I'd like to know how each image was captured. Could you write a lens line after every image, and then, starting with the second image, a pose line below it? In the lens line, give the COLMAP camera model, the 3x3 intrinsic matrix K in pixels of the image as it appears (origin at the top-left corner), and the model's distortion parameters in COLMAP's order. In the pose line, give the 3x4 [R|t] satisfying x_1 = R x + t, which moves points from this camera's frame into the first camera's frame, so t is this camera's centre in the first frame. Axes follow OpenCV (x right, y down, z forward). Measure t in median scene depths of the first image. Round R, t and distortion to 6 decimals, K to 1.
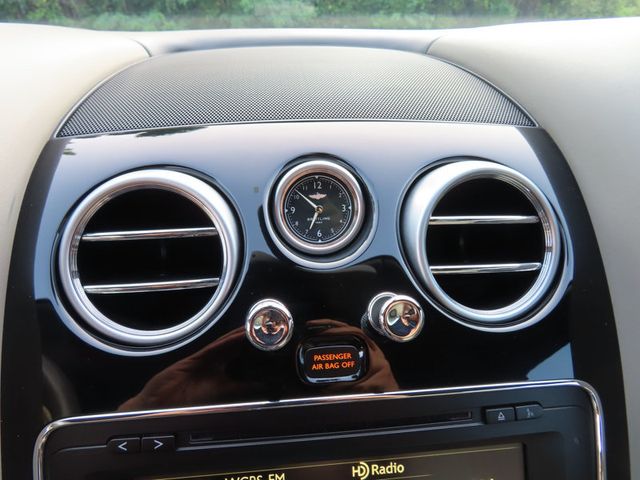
lens RADIAL K [[441.8, 0, 320.0], [0, 441.8, 240.0], [0, 0, 1]] dist [-0.000746, 0.002741]
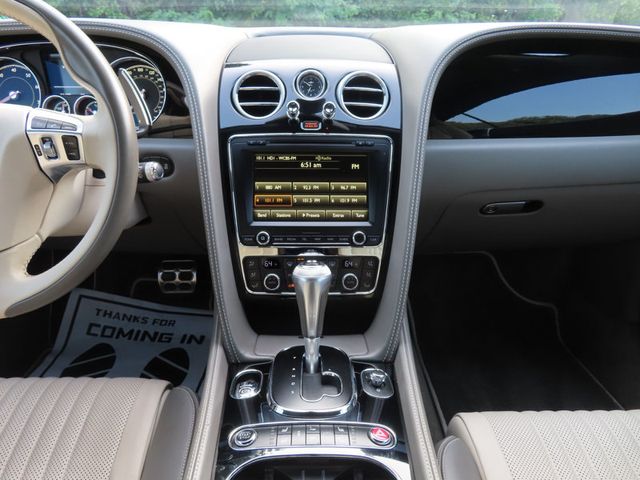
lens RADIAL K [[441.8, 0, 320.0], [0, 441.8, 240.0], [0, 0, 1]] dist [-0.000746, 0.002741]
pose [[0.996529, 0.044040, -0.070639, 0.343227], [-0.043835, 0.999029, 0.004458, 1.040820], [0.070767, -0.001346, 0.997492, -2.184293]]
